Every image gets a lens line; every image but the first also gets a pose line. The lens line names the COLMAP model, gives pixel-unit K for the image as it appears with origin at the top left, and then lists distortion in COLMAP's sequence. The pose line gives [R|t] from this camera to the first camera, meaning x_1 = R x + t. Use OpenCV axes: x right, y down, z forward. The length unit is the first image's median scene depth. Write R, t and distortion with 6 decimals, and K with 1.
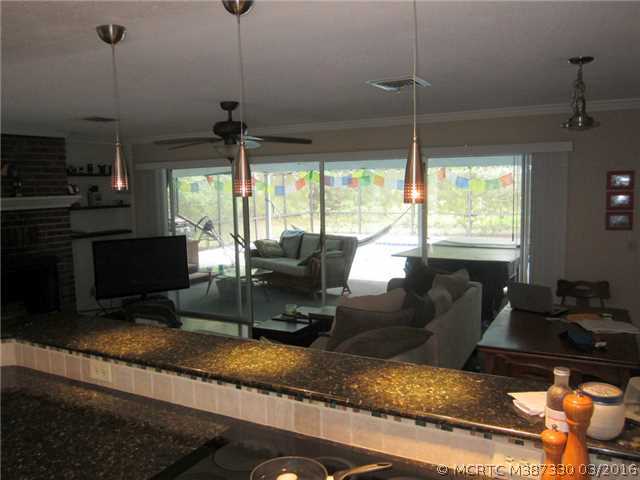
lens RADIAL K [[566.0, 0, 320.0], [0, 566.0, 240.0], [0, 0, 1]] dist [0.007488, 0.004230]
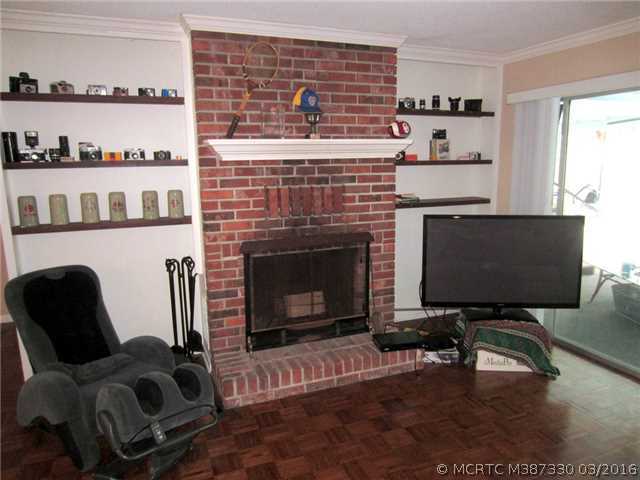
lens RADIAL K [[448.1, 0, 320.0], [0, 448.1, 240.0], [0, 0, 1]] dist [-0.038015, -0.000339]
pose [[0.765908, 0.123886, -0.630902, -0.174055], [-0.067005, 0.991298, 0.113311, -0.018345], [0.639449, -0.044512, 0.767544, 0.545712]]
